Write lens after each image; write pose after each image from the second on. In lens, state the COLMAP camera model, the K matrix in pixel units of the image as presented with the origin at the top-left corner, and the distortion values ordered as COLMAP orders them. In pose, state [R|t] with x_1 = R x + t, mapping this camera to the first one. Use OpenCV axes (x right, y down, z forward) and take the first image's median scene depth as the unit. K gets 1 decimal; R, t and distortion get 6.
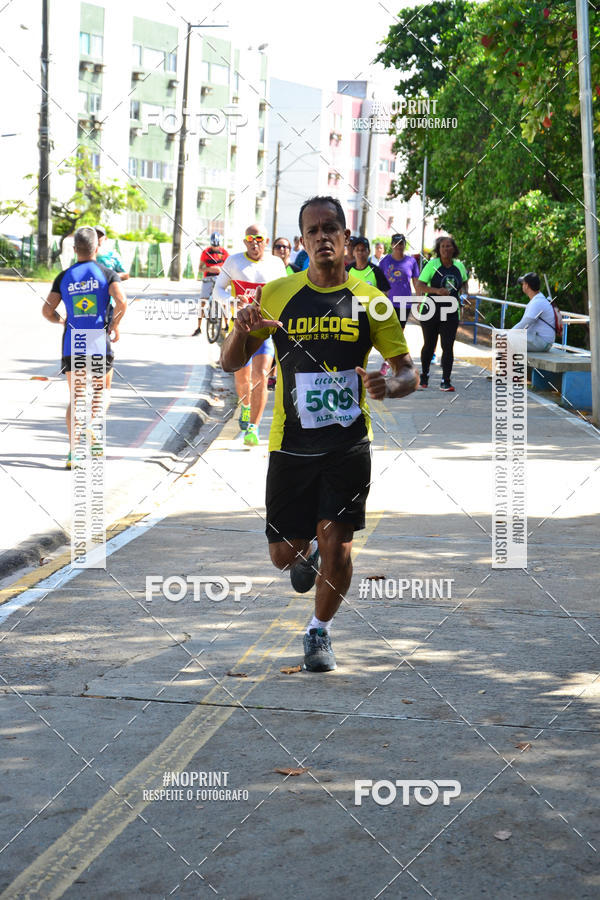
lens RADIAL K [[3060.7, 0, 300.0], [0, 3060.7, 450.0], [0, 0, 1]] dist [0.005574, 2.761174]
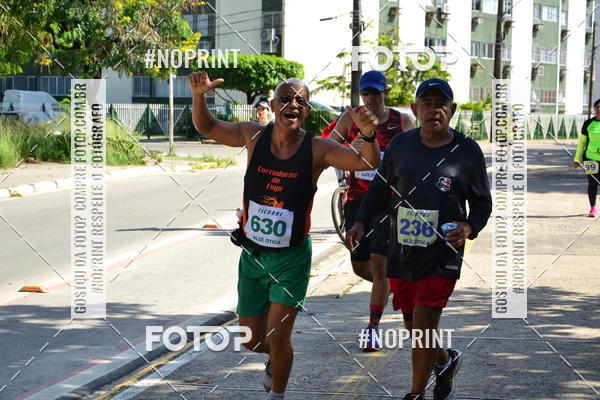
lens RADIAL K [[1640.5, 0, 258.8], [0, 1640.5, 237.0], [0, 0, 1]] dist [0.030506, 0.364444]
pose [[0.966249, -0.007747, -0.257495, 0.030927], [0.009544, 0.999938, 0.005728, -0.021901], [0.257434, -0.007993, 0.966263, 0.344568]]
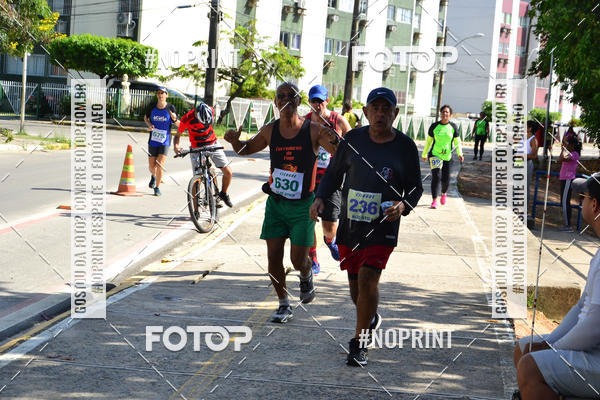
lens RADIAL K [[1659.0, 0, 300.0], [0, 1659.0, 200.0], [0, 0, 1]] dist [0.031714, 0.594059]
pose [[0.989444, 0.038620, -0.139676, 0.030133], [-0.040741, 0.999093, -0.012355, -0.021612], [0.139073, 0.017915, 0.990120, 0.339013]]
